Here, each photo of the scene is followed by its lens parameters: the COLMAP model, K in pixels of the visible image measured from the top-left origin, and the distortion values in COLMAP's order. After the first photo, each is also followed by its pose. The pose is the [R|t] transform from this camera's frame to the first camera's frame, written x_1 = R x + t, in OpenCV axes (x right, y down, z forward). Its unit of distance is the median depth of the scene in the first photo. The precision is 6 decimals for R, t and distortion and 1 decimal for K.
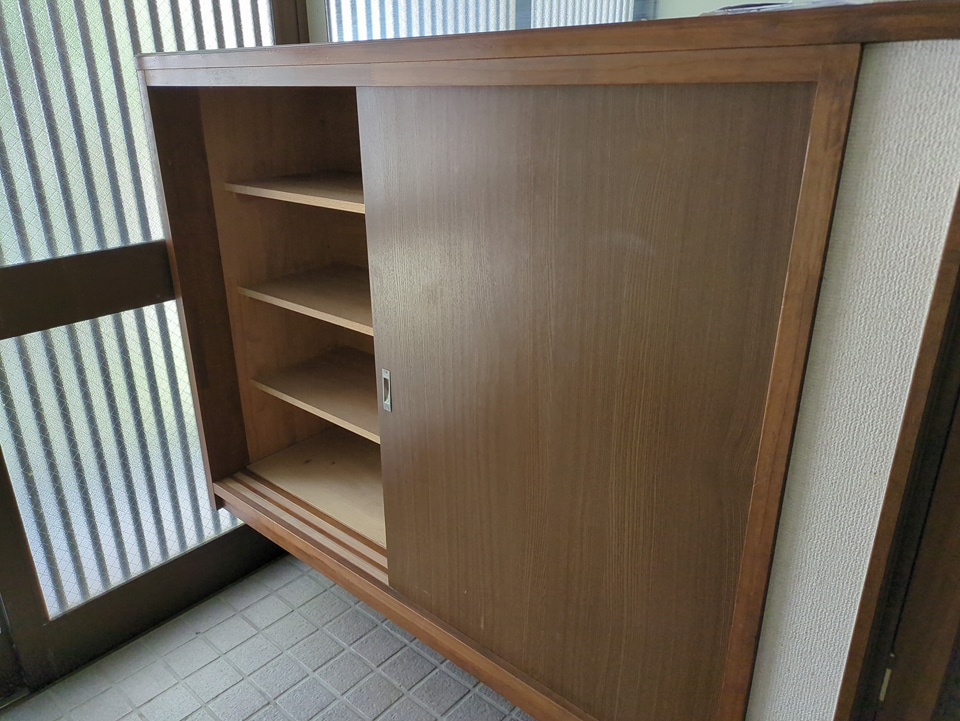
lens RADIAL K [[723.4, 0, 476.3], [0, 723.4, 357.9], [0, 0, 1]] dist [0.037450, -0.003510]
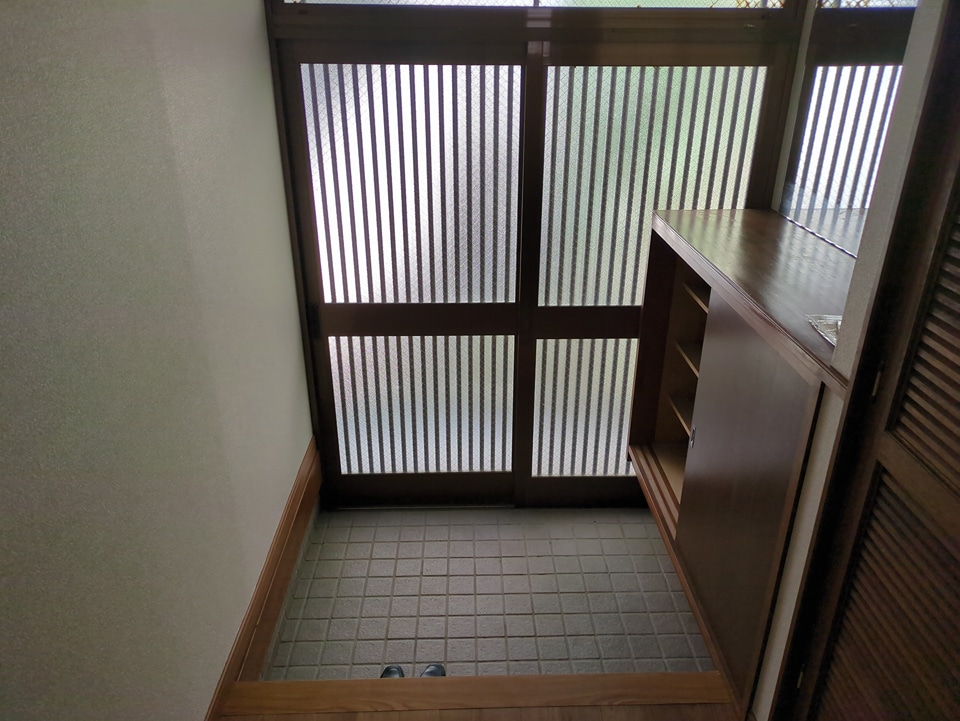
lens RADIAL K [[723.4, 0, 476.3], [0, 723.4, 357.9], [0, 0, 1]] dist [0.037450, -0.003510]
pose [[0.680821, 0.317995, -0.659819, 0.476700], [-0.278006, 0.945618, 0.168879, -0.221161], [0.677640, 0.068457, 0.732201, -0.518543]]
